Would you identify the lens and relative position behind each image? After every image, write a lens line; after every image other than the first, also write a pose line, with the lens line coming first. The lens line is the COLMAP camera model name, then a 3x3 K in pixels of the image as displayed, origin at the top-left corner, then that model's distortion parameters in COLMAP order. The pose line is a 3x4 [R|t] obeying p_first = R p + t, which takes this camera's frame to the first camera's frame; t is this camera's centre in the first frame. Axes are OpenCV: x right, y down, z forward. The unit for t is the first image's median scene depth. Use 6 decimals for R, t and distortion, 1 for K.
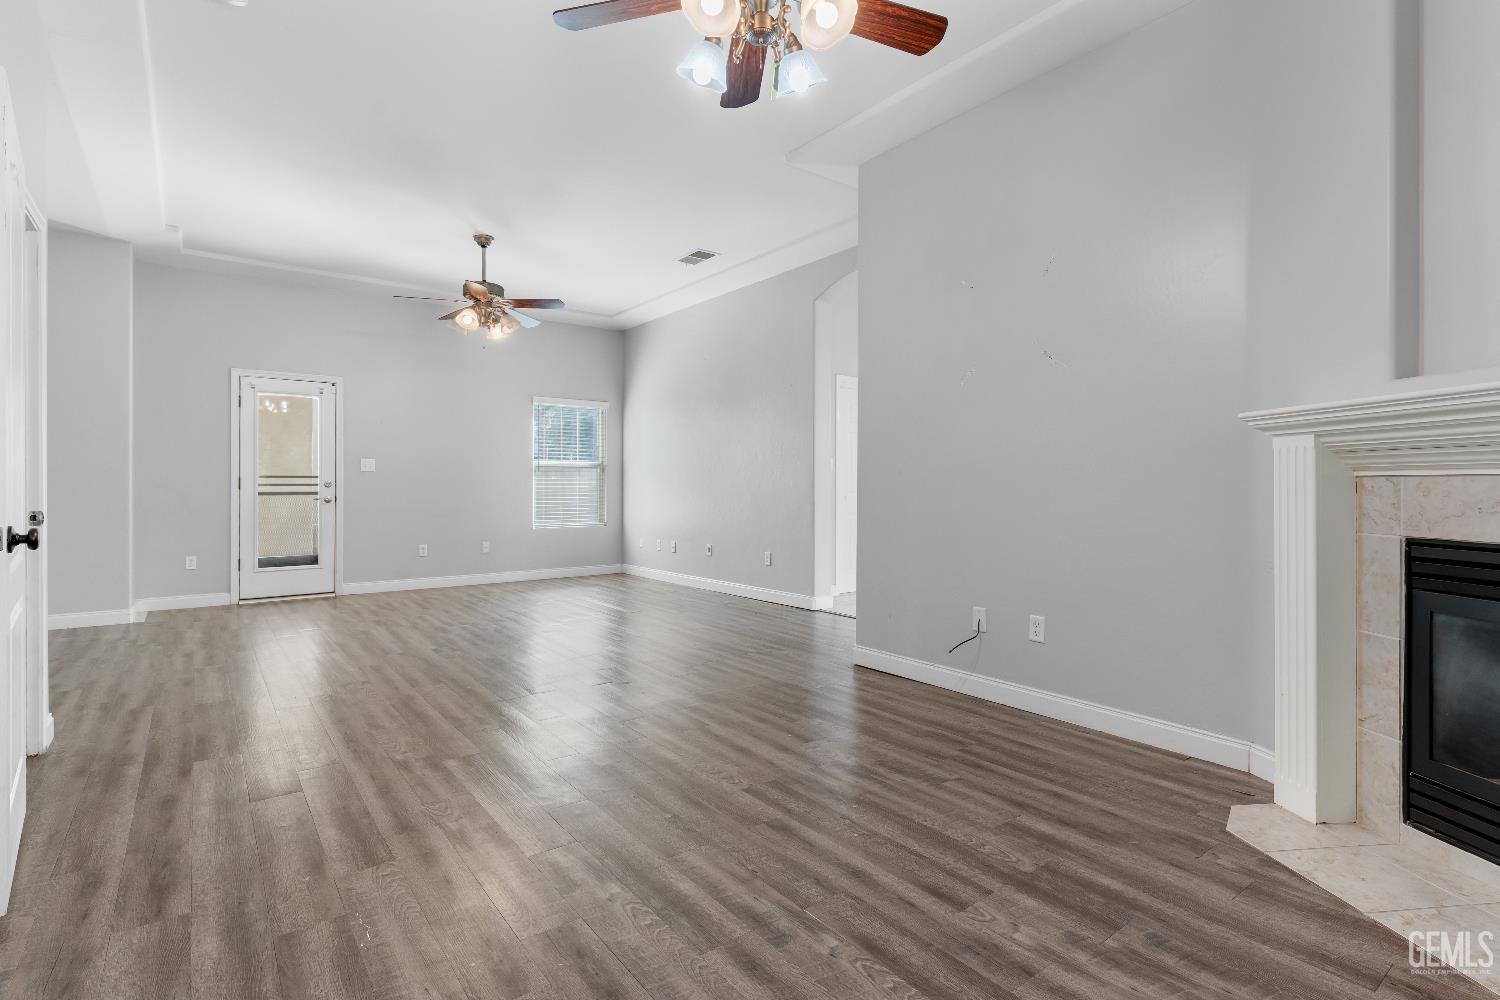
lens RADIAL K [[727.4, 0, 744.4], [0, 727.4, 487.5], [0, 0, 1]] dist [0.002123, 0.000569]
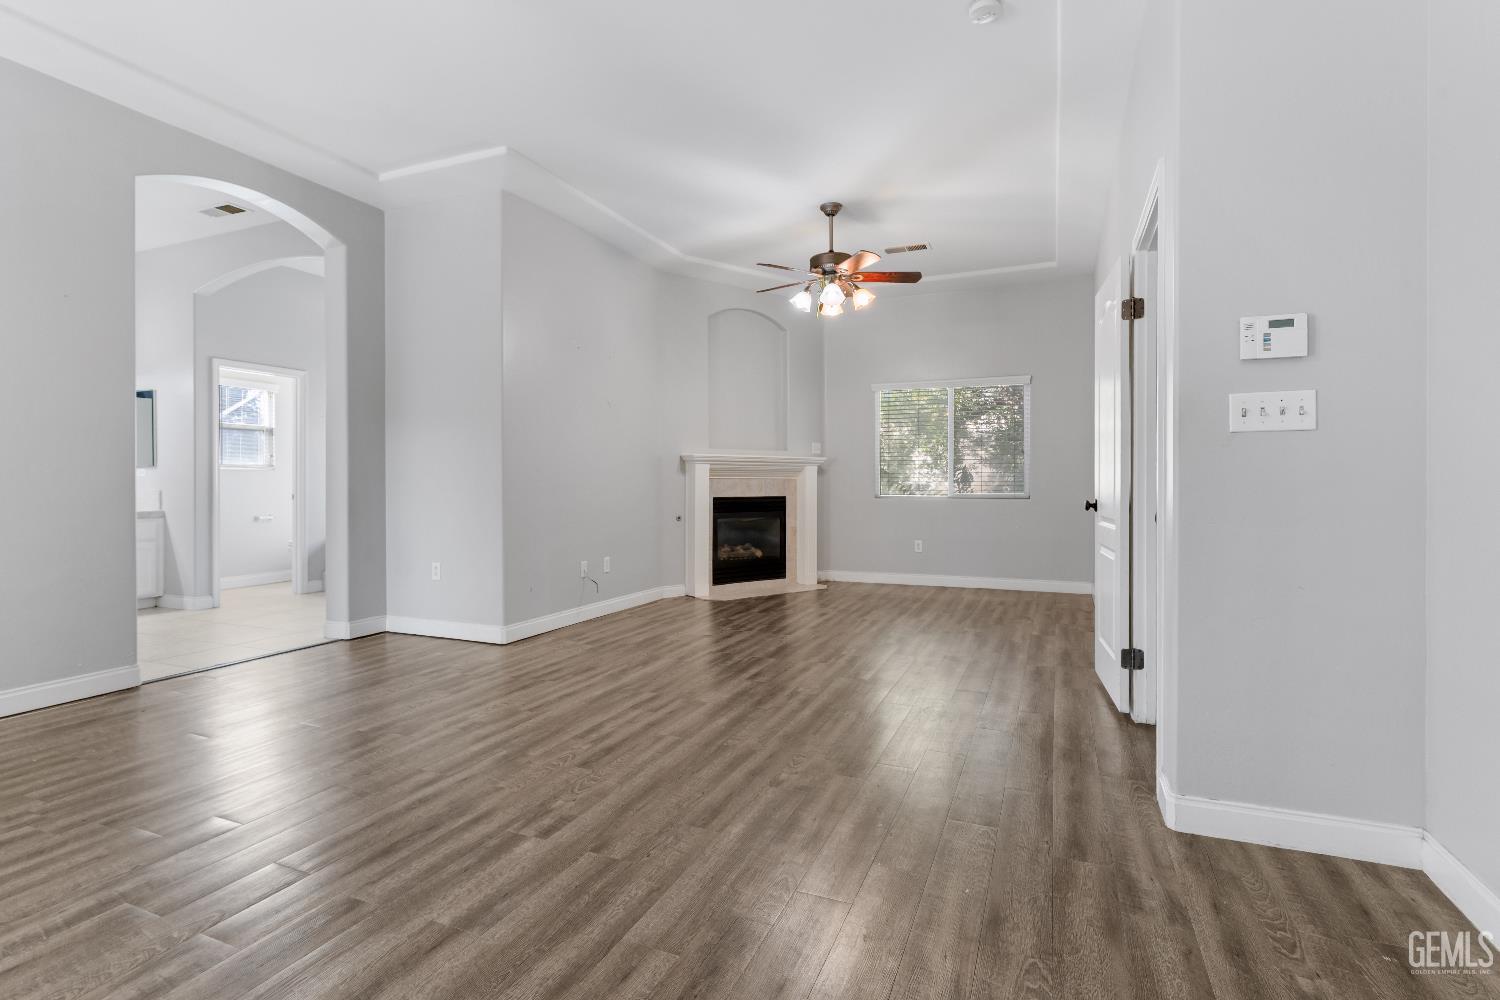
lens RADIAL K [[727.4, 0, 744.4], [0, 727.4, 487.5], [0, 0, 1]] dist [0.002123, 0.000569]
pose [[-0.495641, -0.007115, 0.868498, -1.619586], [0.001195, 0.999960, 0.008874, -0.003094], [-0.868527, 0.005436, -0.495612, 2.040223]]
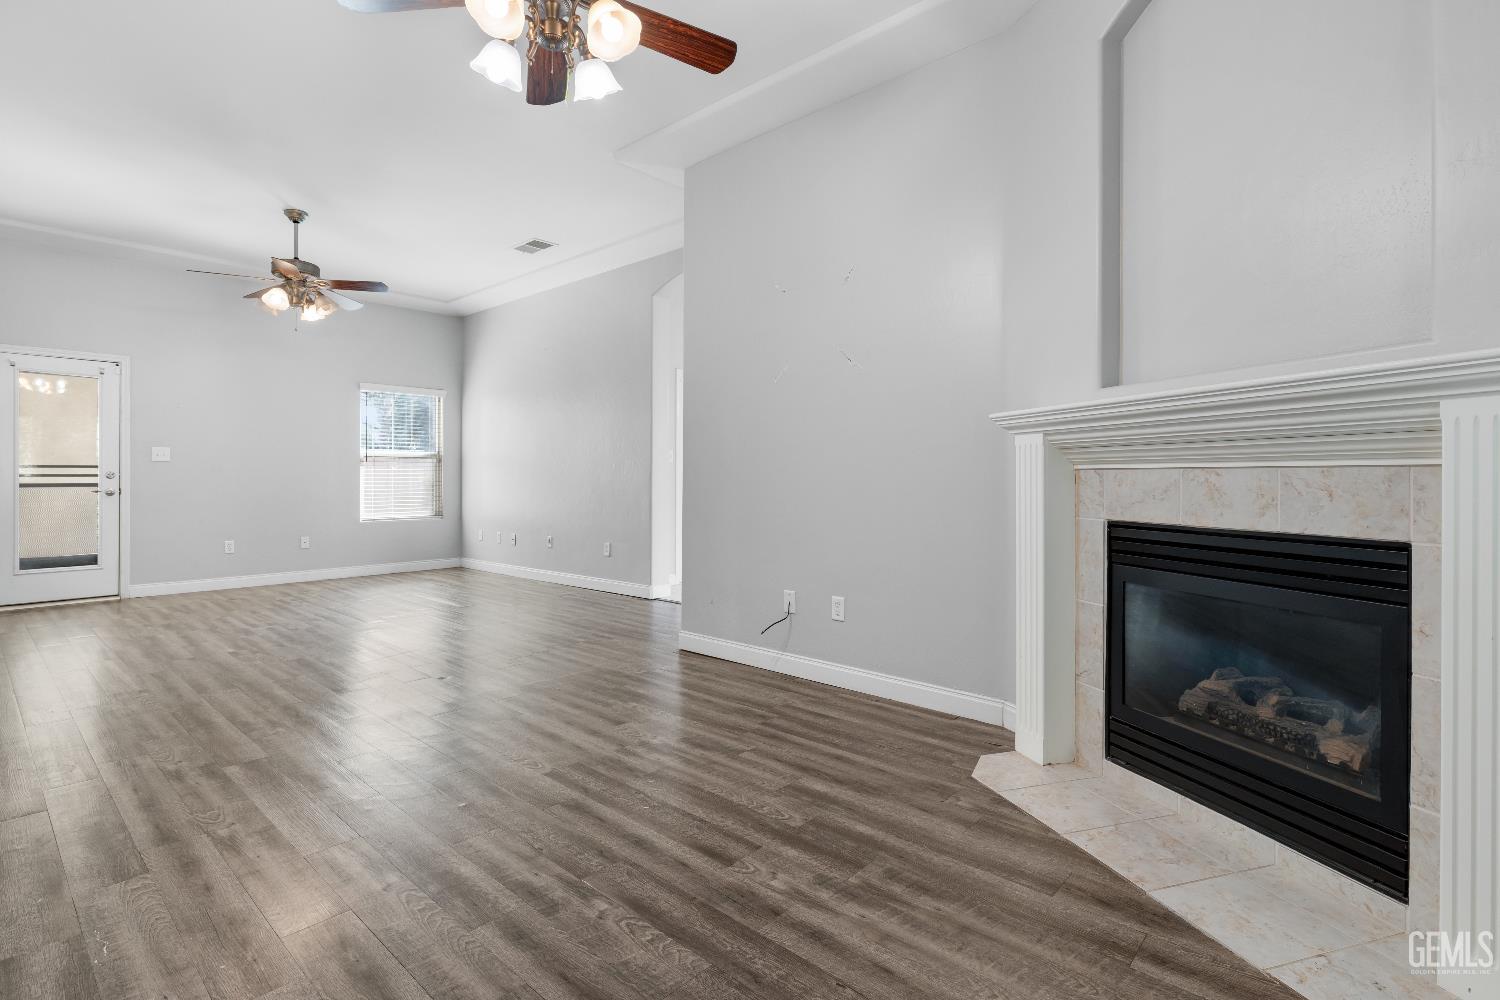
lens RADIAL K [[723.5, 0, 742.9], [0, 723.5, 479.4], [0, 0, 1]] dist [0.000198, -0.000605]
pose [[0.983307, 0.000070, 0.181954, 0.083240], [-0.000164, 1.000000, 0.000505, 0.000644], [-0.181954, -0.000526, 0.983307, -0.048498]]
